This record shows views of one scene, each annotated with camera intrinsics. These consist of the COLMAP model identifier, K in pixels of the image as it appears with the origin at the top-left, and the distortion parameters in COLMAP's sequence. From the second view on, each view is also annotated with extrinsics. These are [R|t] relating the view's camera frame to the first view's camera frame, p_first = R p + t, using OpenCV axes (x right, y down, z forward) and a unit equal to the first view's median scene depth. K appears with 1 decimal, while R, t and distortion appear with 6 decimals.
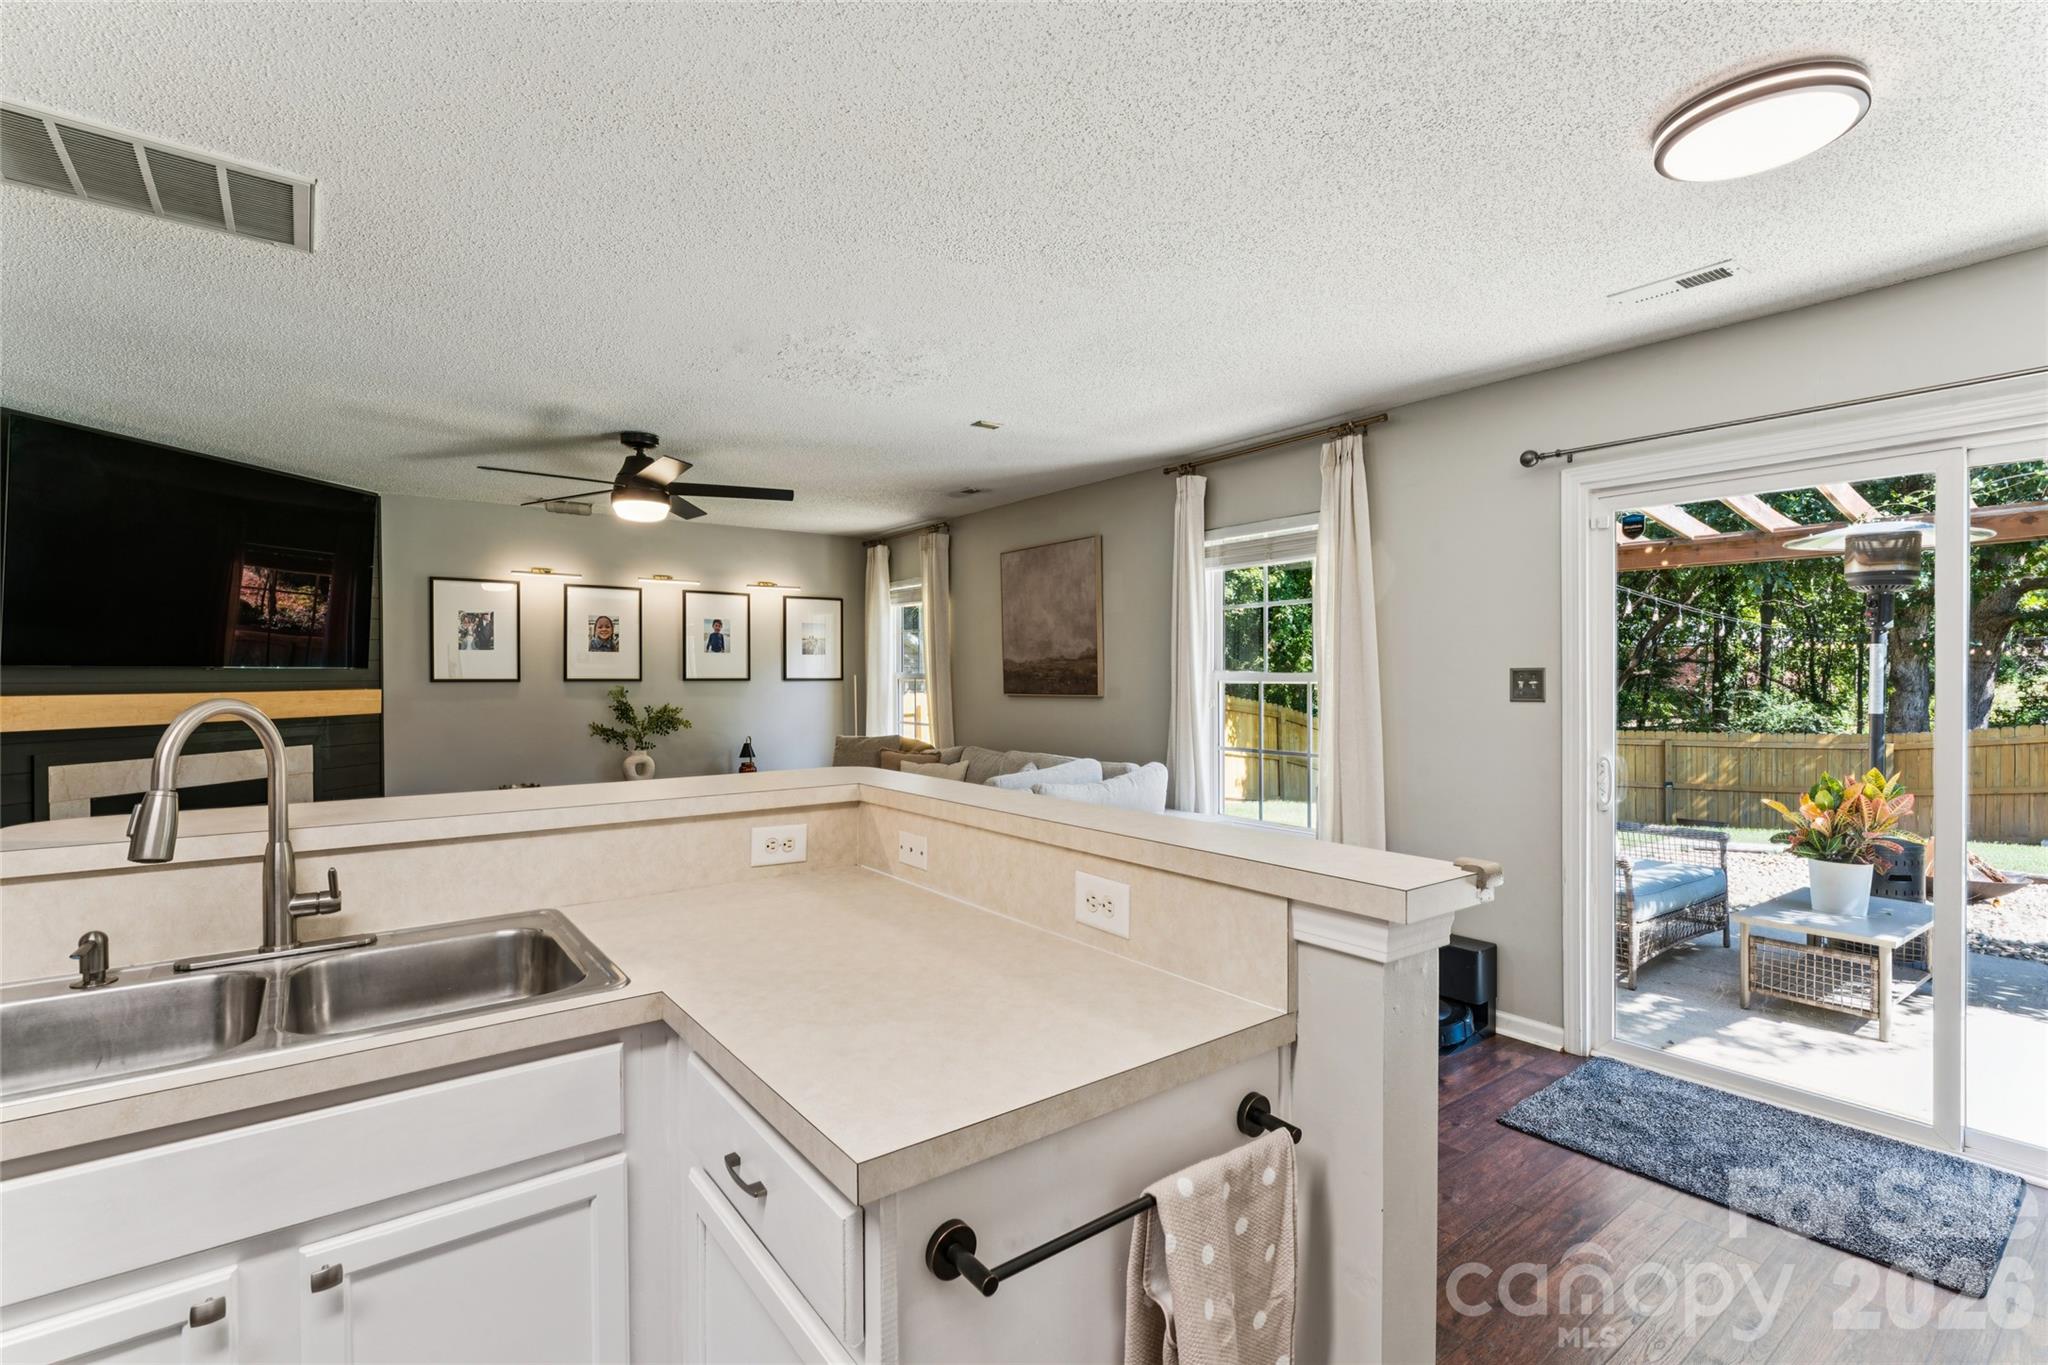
lens RADIAL K [[932.7, 0, 1018.1], [0, 932.7, 681.0], [0, 0, 1]] dist [-0.001488, -0.000248]
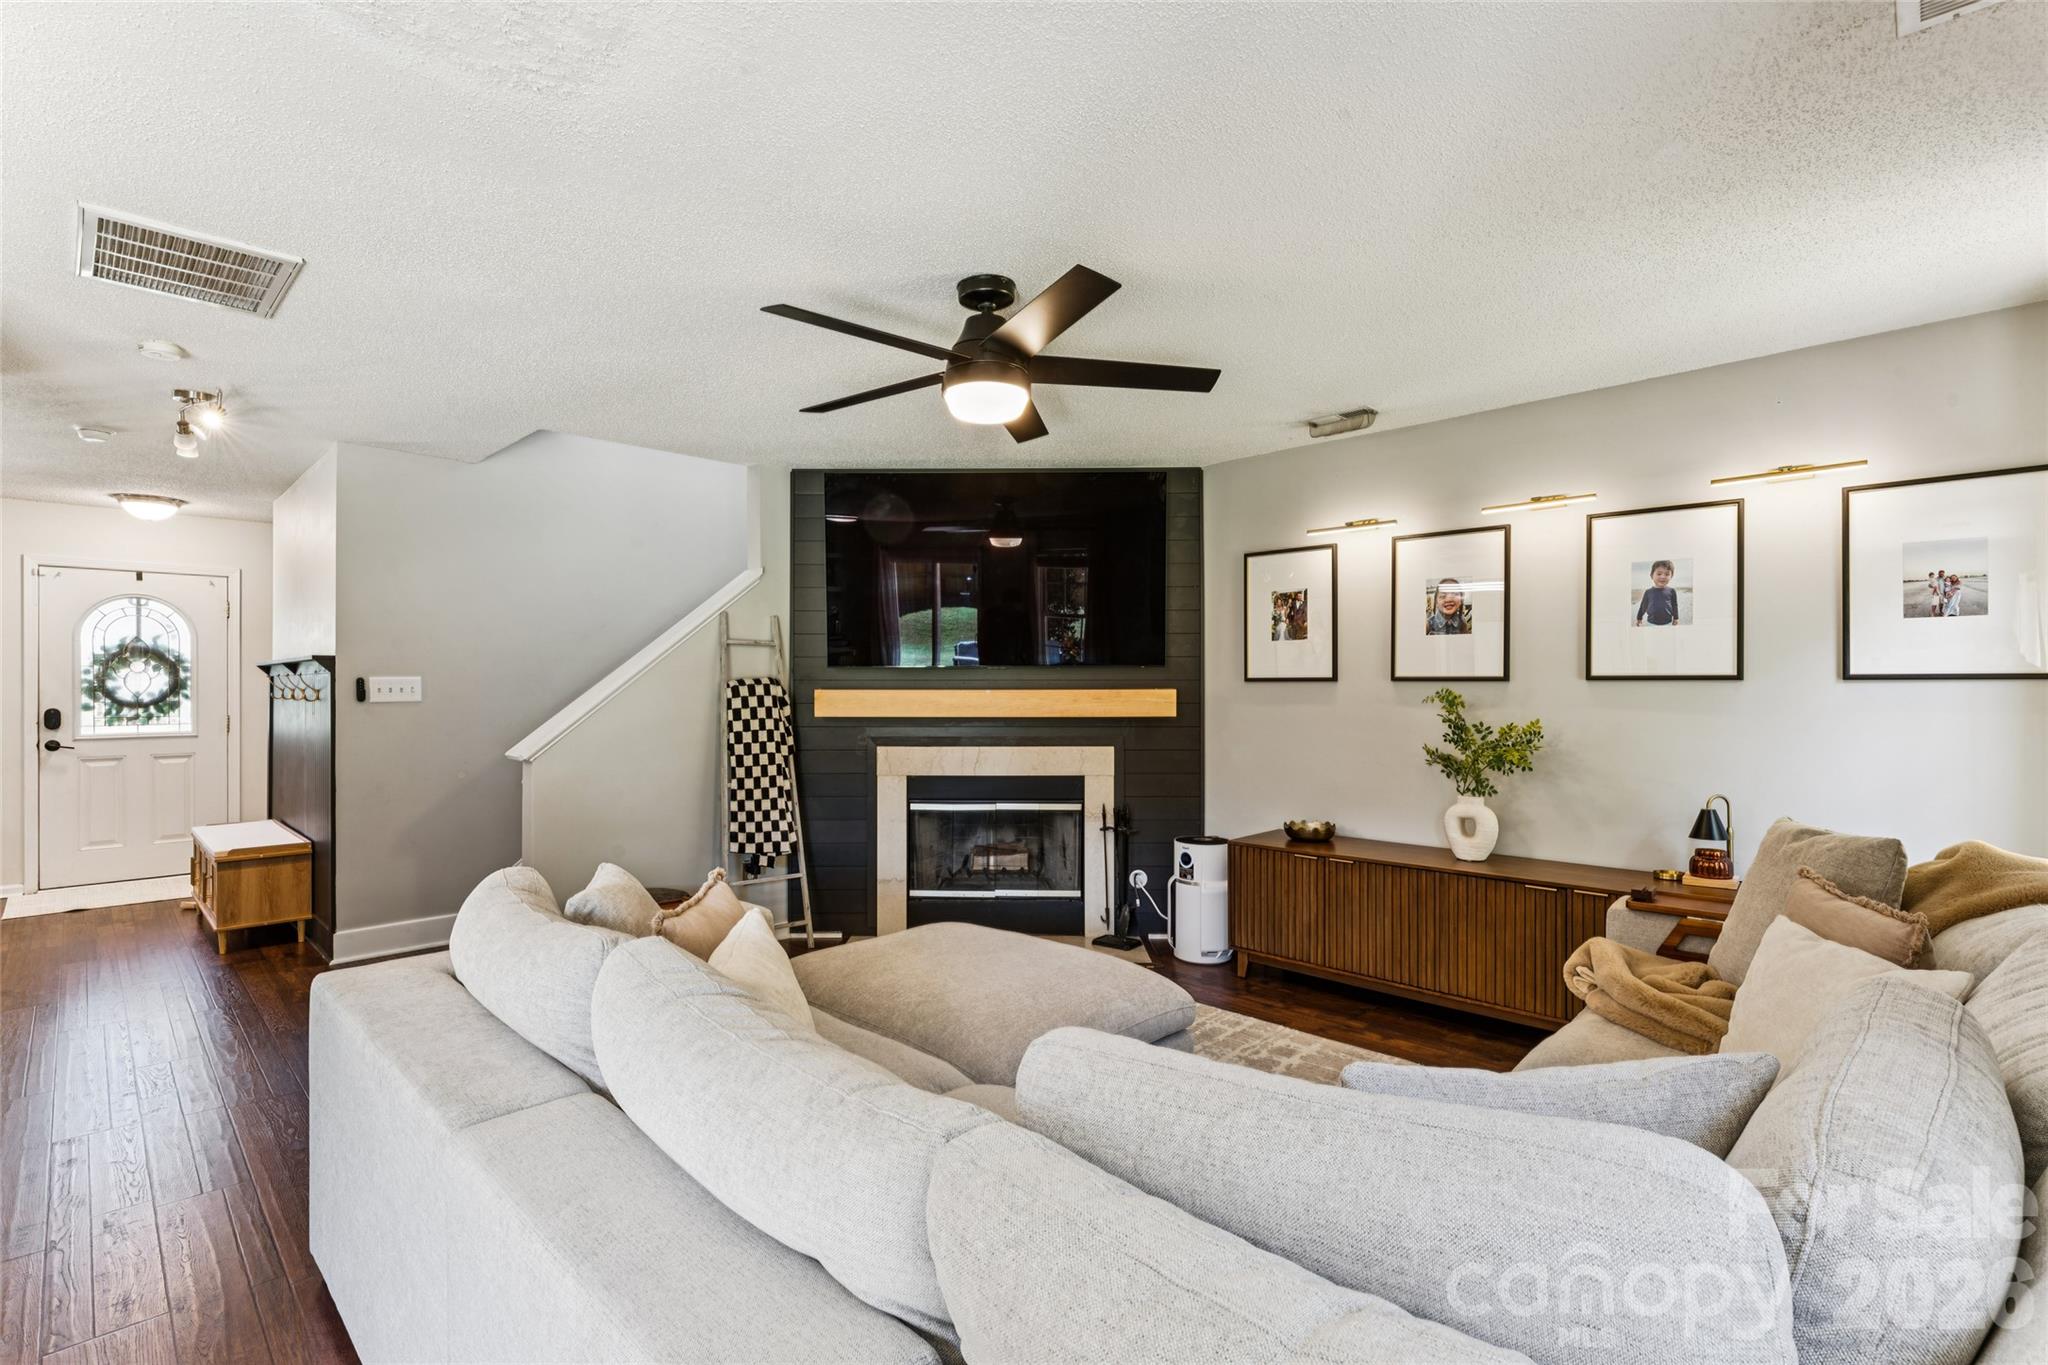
lens RADIAL K [[942.0, 0, 1014.5], [0, 942.0, 674.3], [0, 0, 1]] dist [-0.000187, -0.000944]
pose [[0.142304, -0.010274, -0.989770, 0.181509], [-0.005779, 0.999920, -0.011211, 0.005817], [0.989806, 0.007316, 0.142233, 0.745697]]
